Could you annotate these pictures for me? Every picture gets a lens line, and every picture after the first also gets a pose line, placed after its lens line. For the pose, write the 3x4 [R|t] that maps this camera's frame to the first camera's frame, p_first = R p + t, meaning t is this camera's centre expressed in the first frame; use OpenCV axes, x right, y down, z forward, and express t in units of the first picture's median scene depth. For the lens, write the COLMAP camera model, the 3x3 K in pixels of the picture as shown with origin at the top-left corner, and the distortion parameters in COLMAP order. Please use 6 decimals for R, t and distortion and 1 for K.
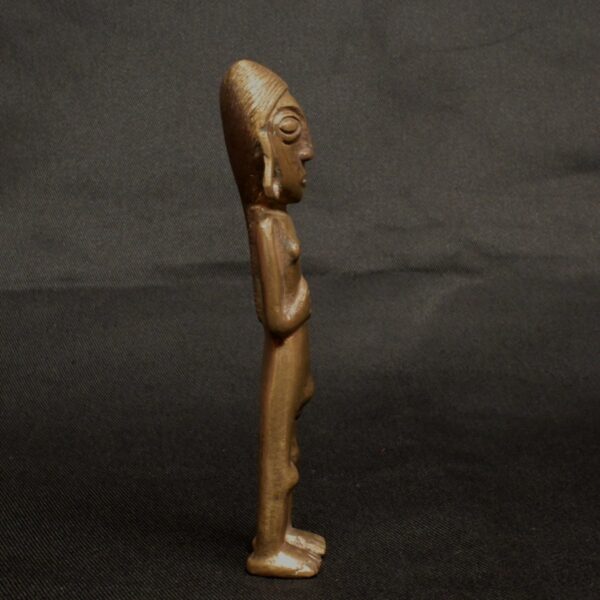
lens RADIAL K [[1087.6, 0, 300.0], [0, 1087.6, 300.0], [0, 0, 1]] dist [-0.009223, 0.112886]
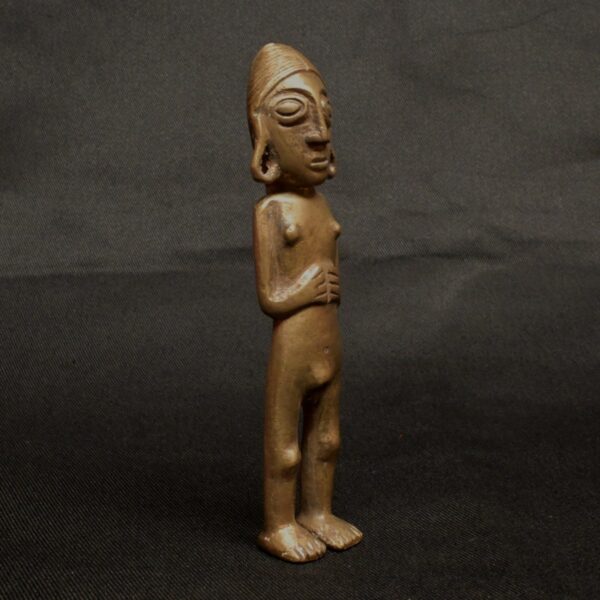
lens RADIAL K [[1087.6, 0, 300.0], [0, 1087.6, 300.0], [0, 0, 1]] dist [-0.009223, 0.112886]
pose [[0.999627, 0.001463, -0.027286, 0.008995], [-0.001139, 0.999929, 0.011867, 0.001461], [0.027302, -0.011831, 0.999557, 0.005594]]
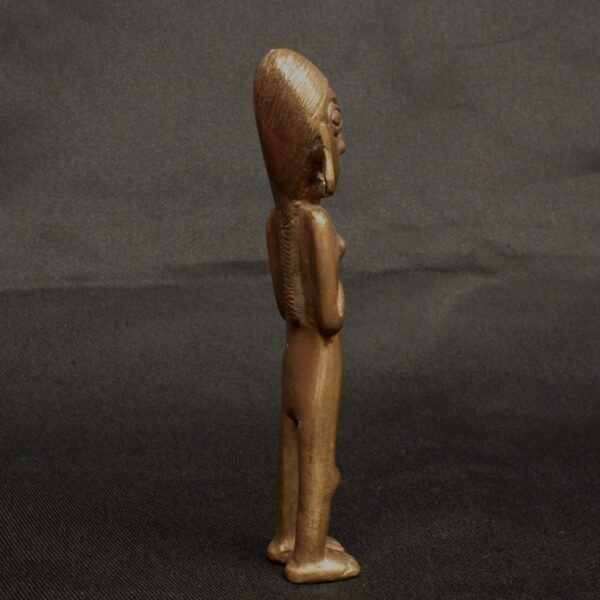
lens RADIAL K [[1087.6, 0, 300.0], [0, 1087.6, 300.0], [0, 0, 1]] dist [-0.009223, 0.112886]
pose [[0.999991, 0.001473, 0.003956, -0.015823], [-0.001458, 0.999992, -0.003665, 0.003724], [-0.003961, 0.003659, 0.999985, 0.015388]]
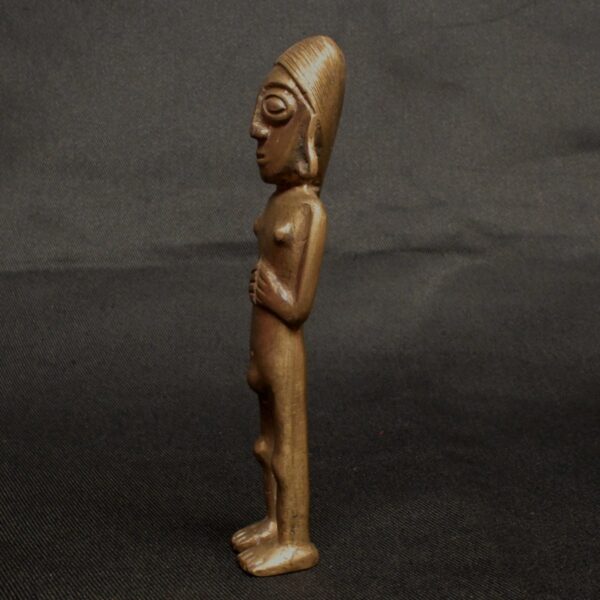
lens RADIAL K [[1087.6, 0, 300.0], [0, 1087.6, 300.0], [0, 0, 1]] dist [-0.009223, 0.112886]
pose [[0.999965, -0.001497, -0.008180, 0.008251], [0.001651, 0.999820, 0.018901, -0.001072], [0.008150, -0.018914, 0.999788, 0.011547]]
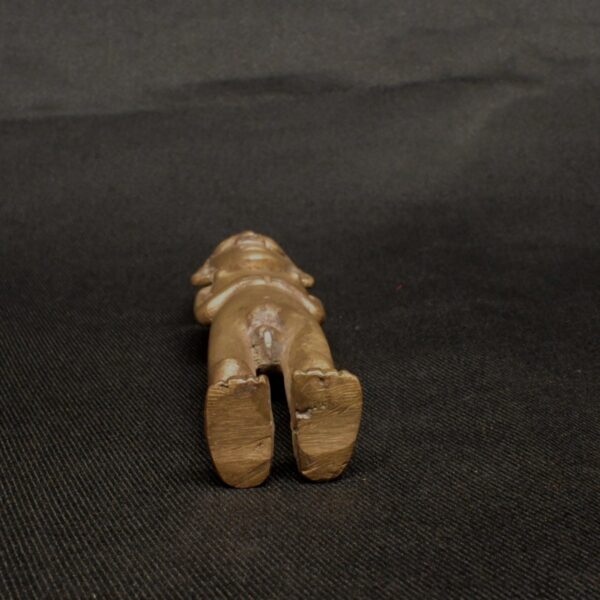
lens RADIAL K [[1130.2, 0, 300.0], [0, 1130.2, 300.0], [0, 0, 1]] dist [0.019468, -0.178938]
pose [[0.995437, -0.020978, -0.093090, 0.061901], [0.029768, 0.995122, 0.094055, 0.052291], [0.090663, -0.096397, 0.991205, 0.131098]]
